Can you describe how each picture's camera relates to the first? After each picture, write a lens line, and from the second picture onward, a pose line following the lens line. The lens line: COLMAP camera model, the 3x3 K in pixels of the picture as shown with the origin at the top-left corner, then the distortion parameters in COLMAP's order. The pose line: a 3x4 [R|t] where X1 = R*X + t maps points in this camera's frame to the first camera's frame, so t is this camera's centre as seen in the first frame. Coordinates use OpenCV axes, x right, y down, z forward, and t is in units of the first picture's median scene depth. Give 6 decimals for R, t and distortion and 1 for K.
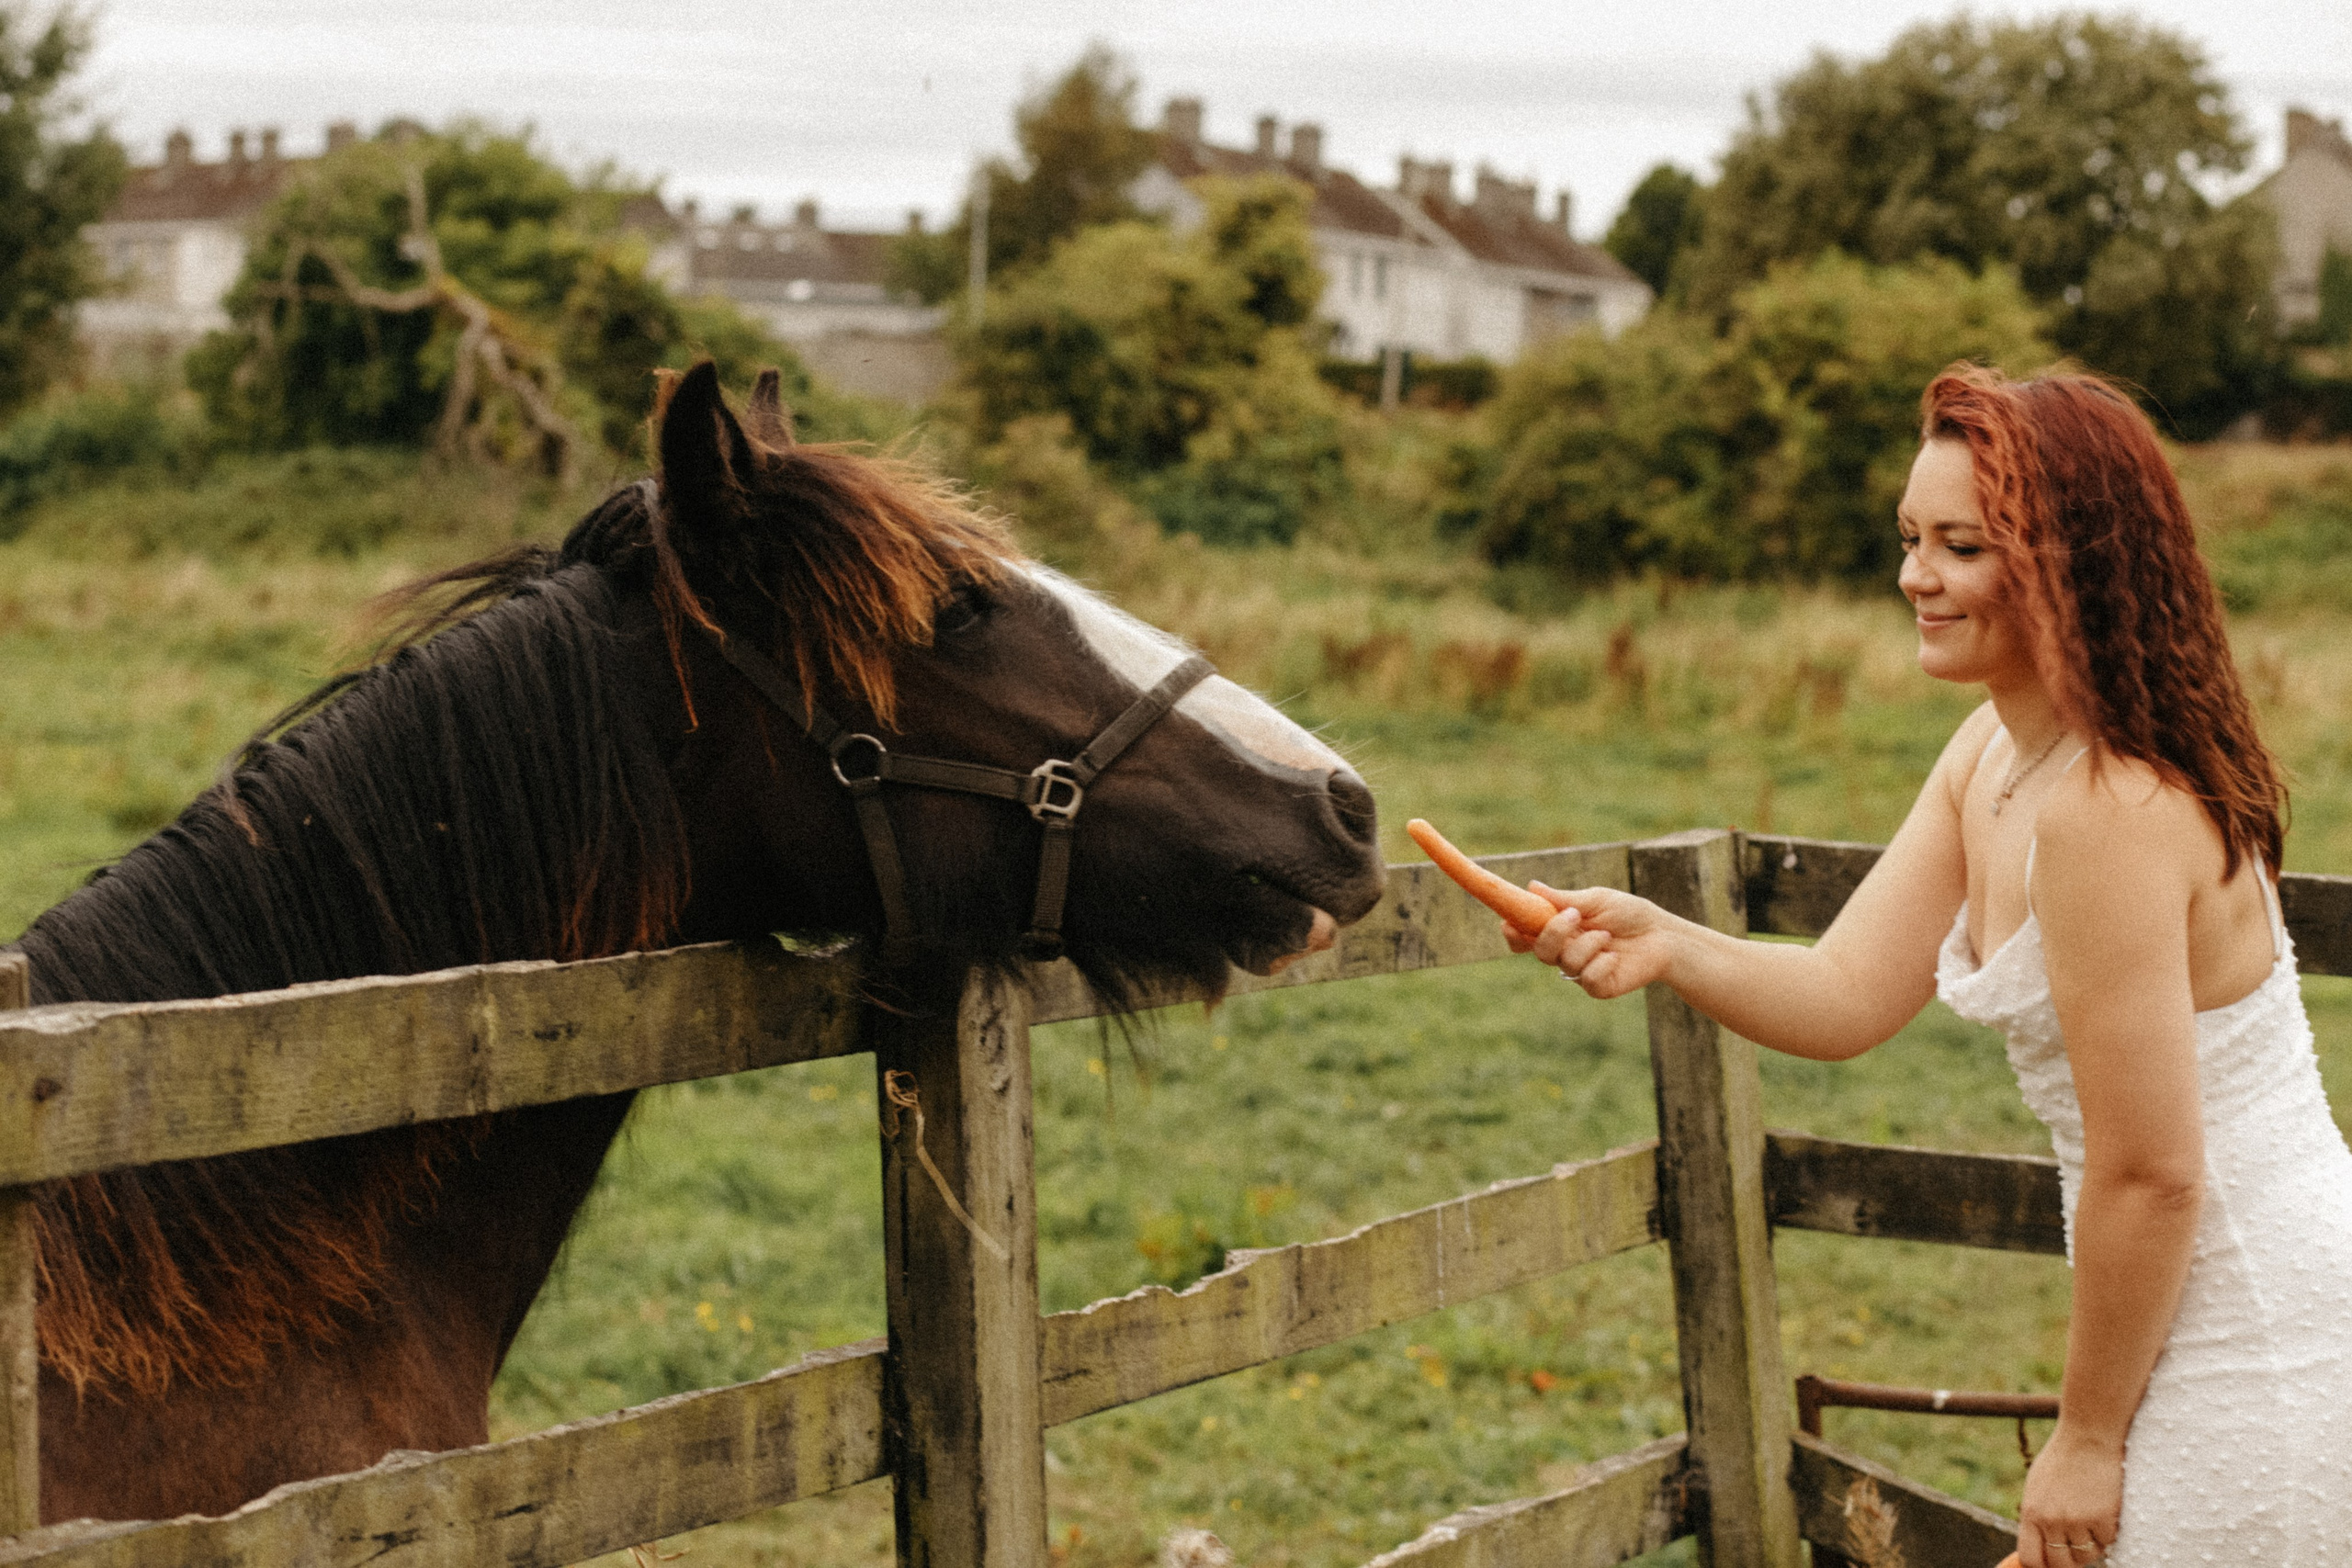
lens RADIAL K [[5682.6, 0, 1176.0], [0, 5682.6, 784.0], [0, 0, 1]] dist [-0.050220, -1.009232]
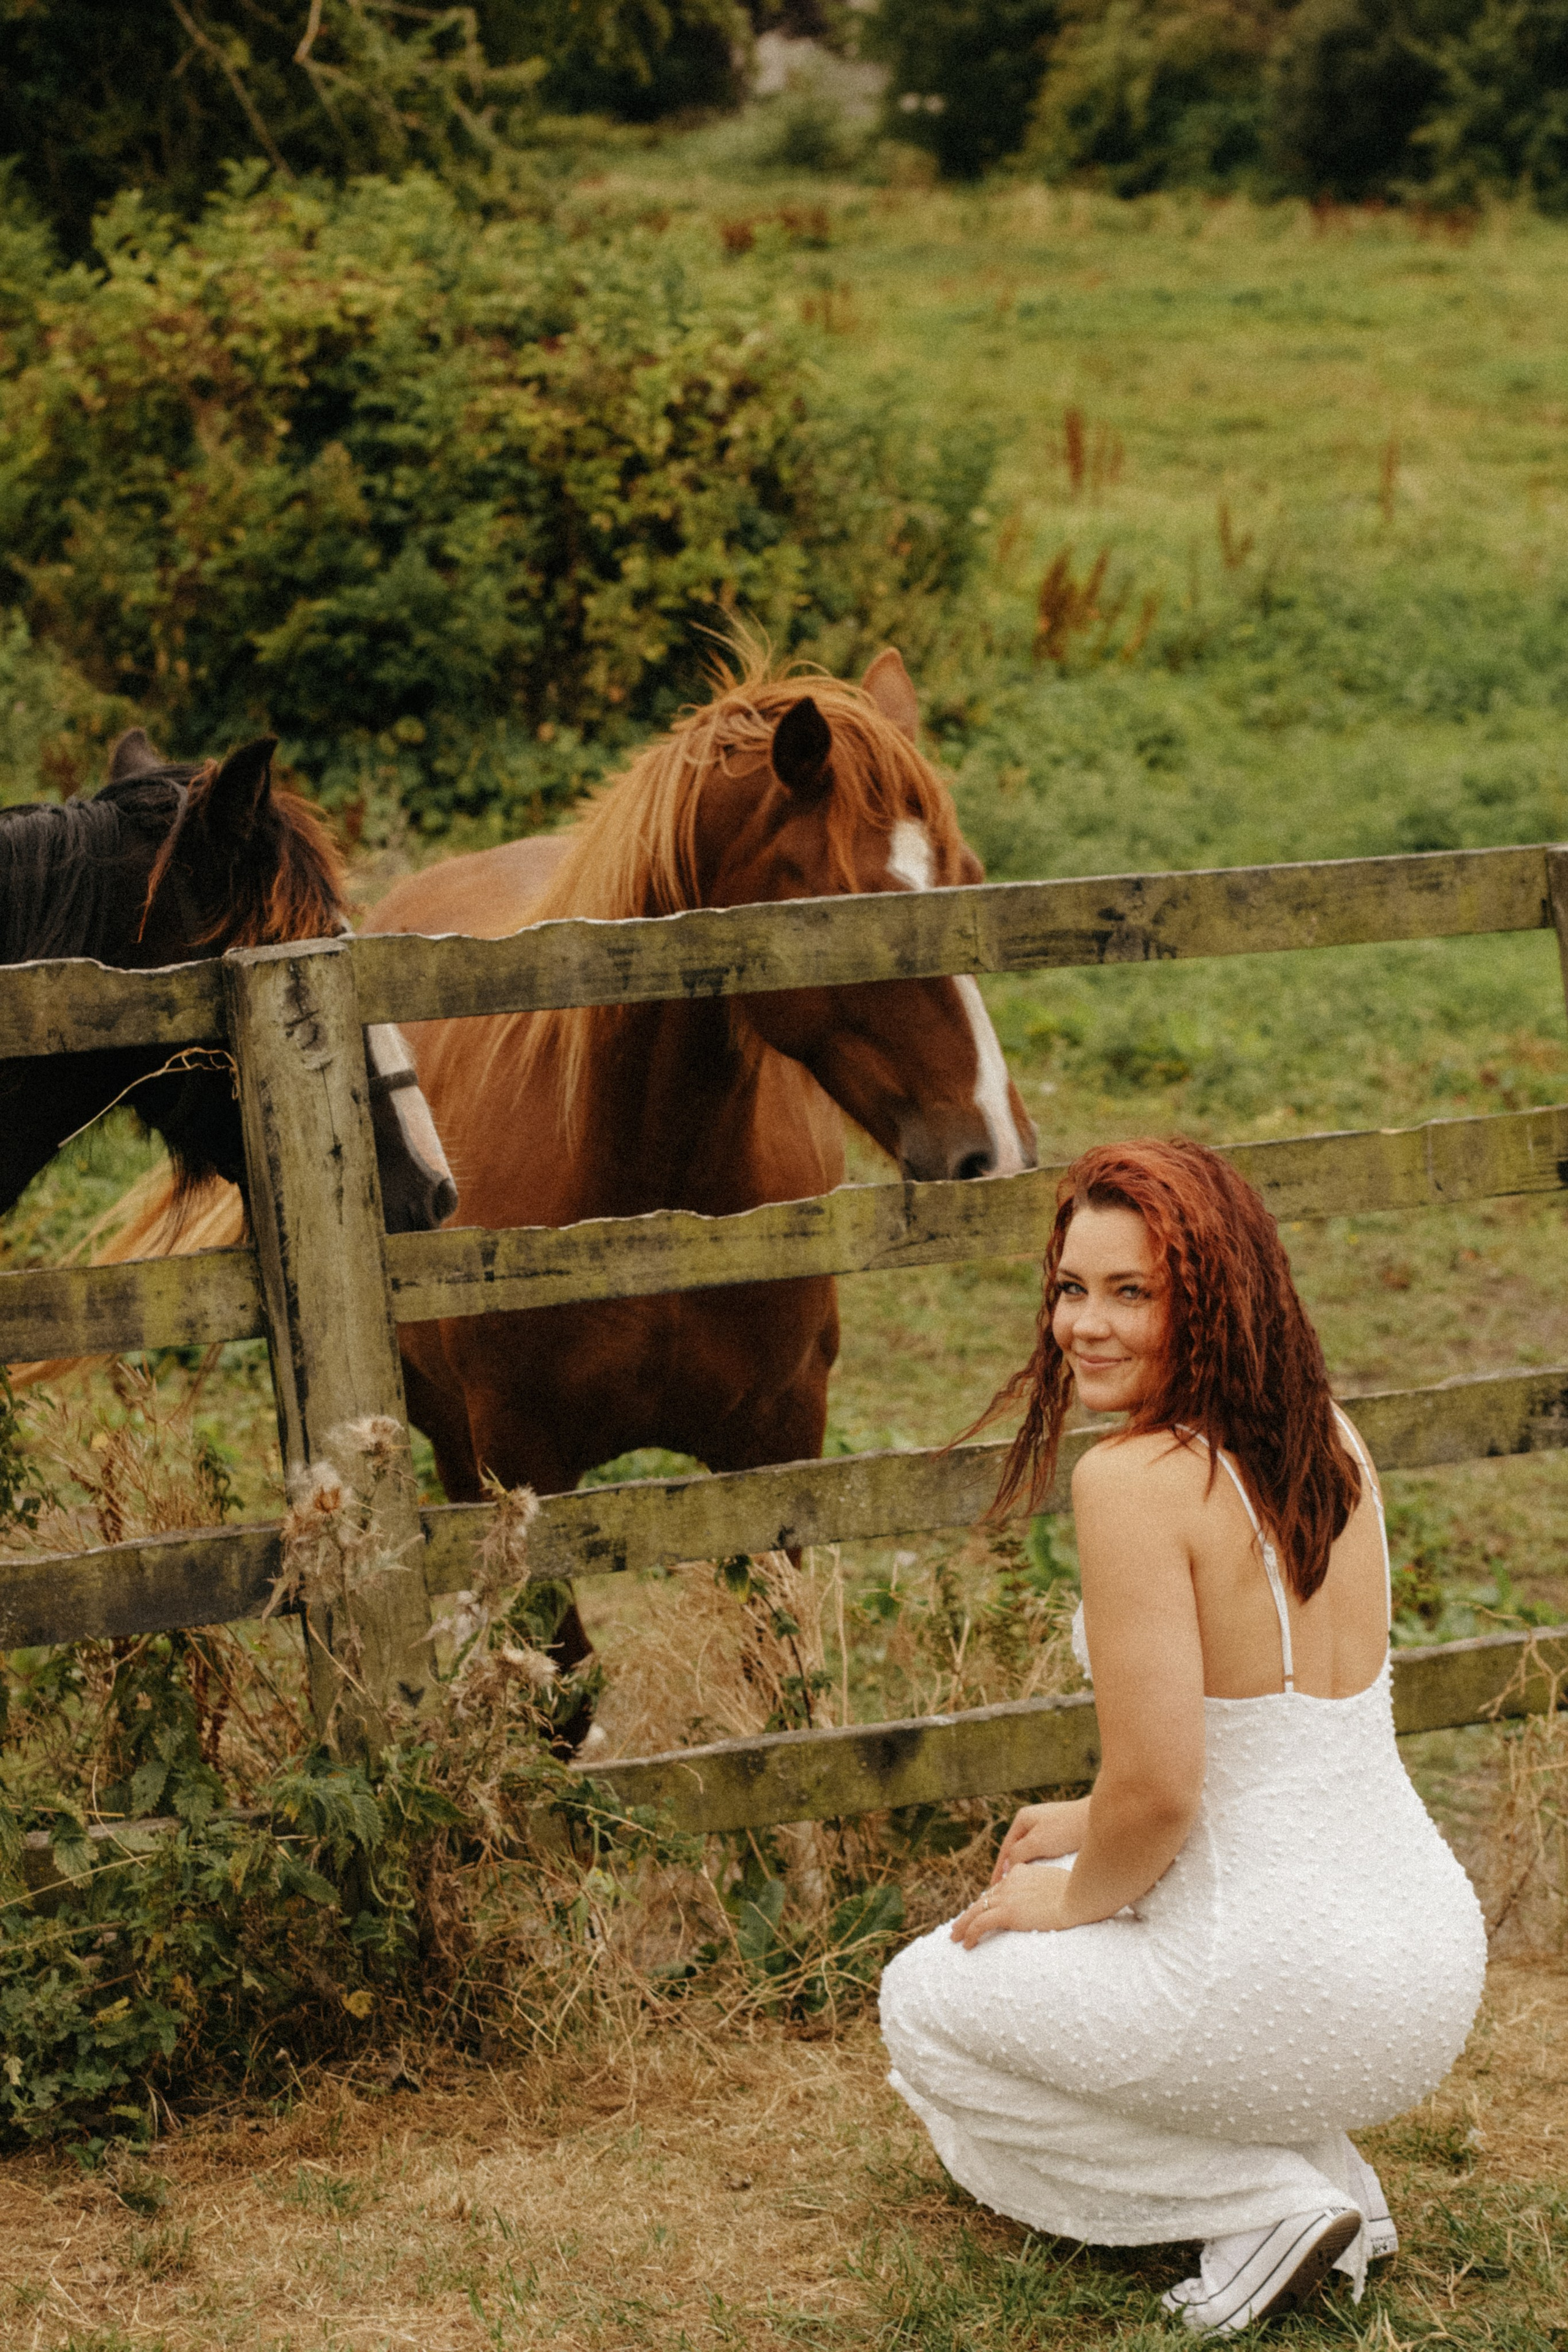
lens RADIAL K [[5683.2, 0, 784.1], [0, 5683.2, 1144.4], [0, 0, 1]] dist [-0.050220, -1.009232]
pose [[0.767741, 0.065906, -0.637362, 0.699400], [0.011513, 0.993117, 0.116560, -0.065507], [0.640657, -0.096826, 0.761697, 0.012156]]
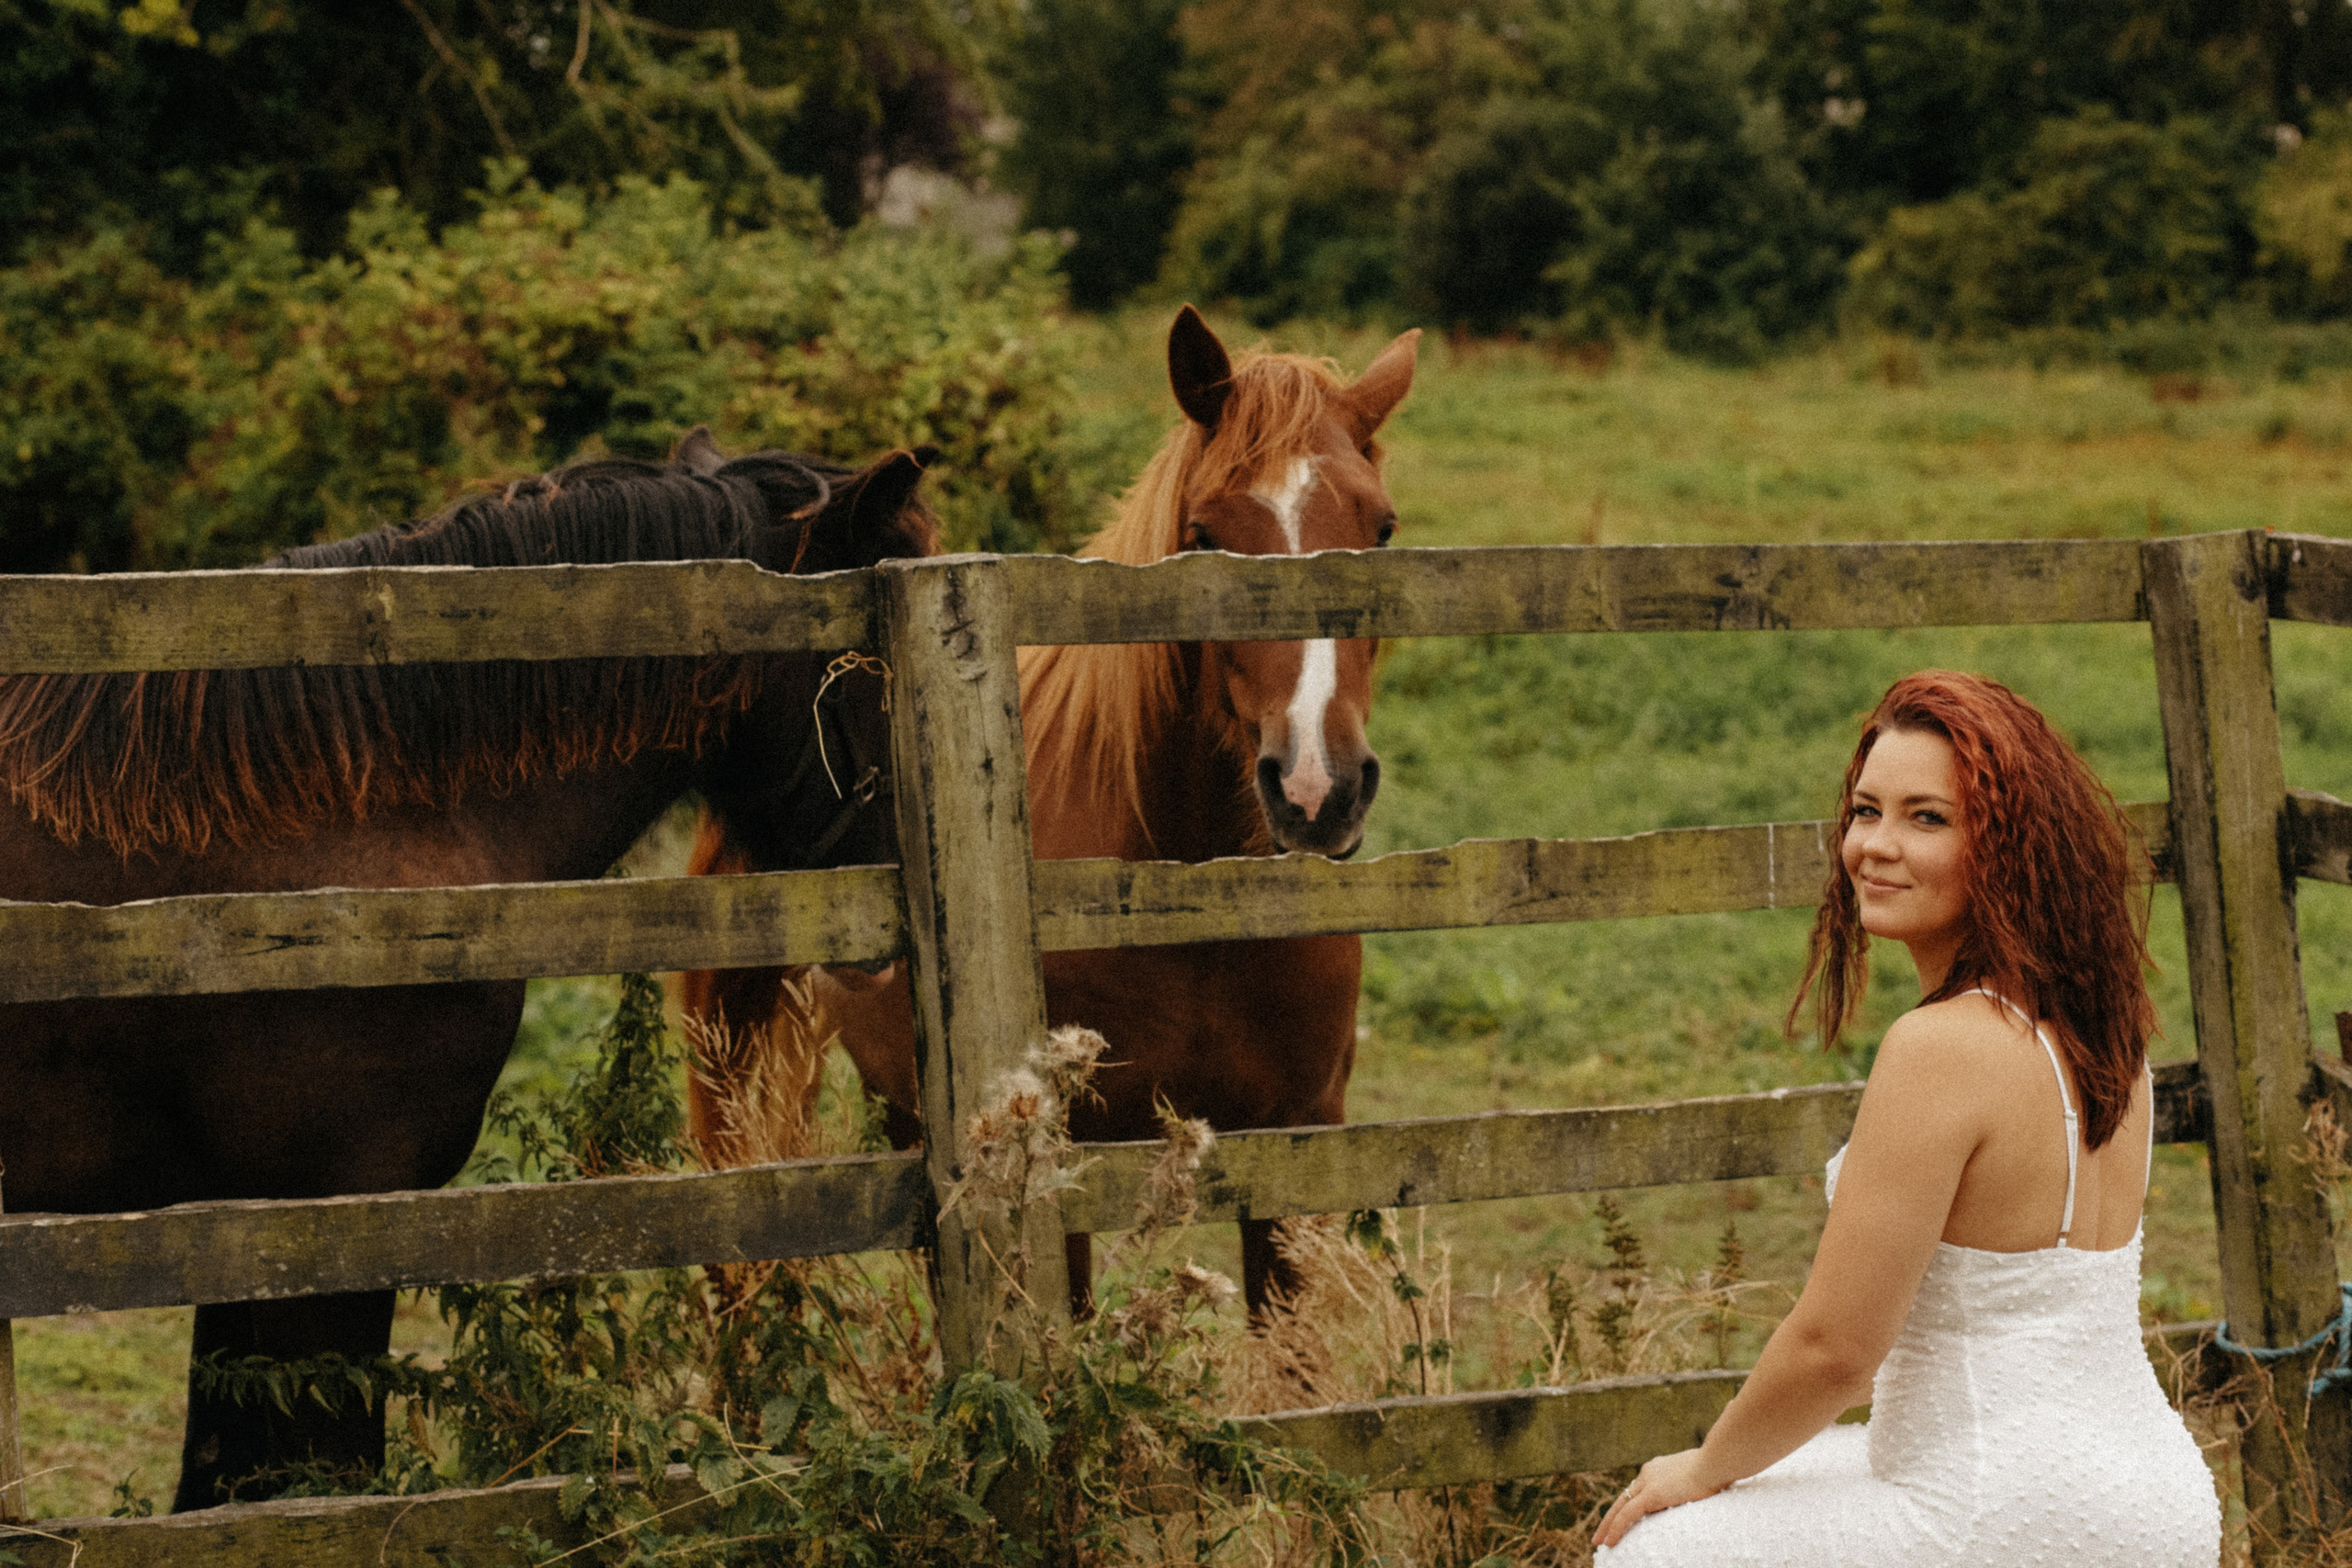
lens RADIAL K [[5682.6, 0, 1176.0], [0, 5682.6, 784.0], [0, 0, 1]] dist [-0.050220, -1.009232]
pose [[0.800047, 0.022225, -0.599525, 0.615685], [-0.008162, 0.999624, 0.026166, 0.031772], [0.599881, -0.016041, 0.799928, -0.047179]]
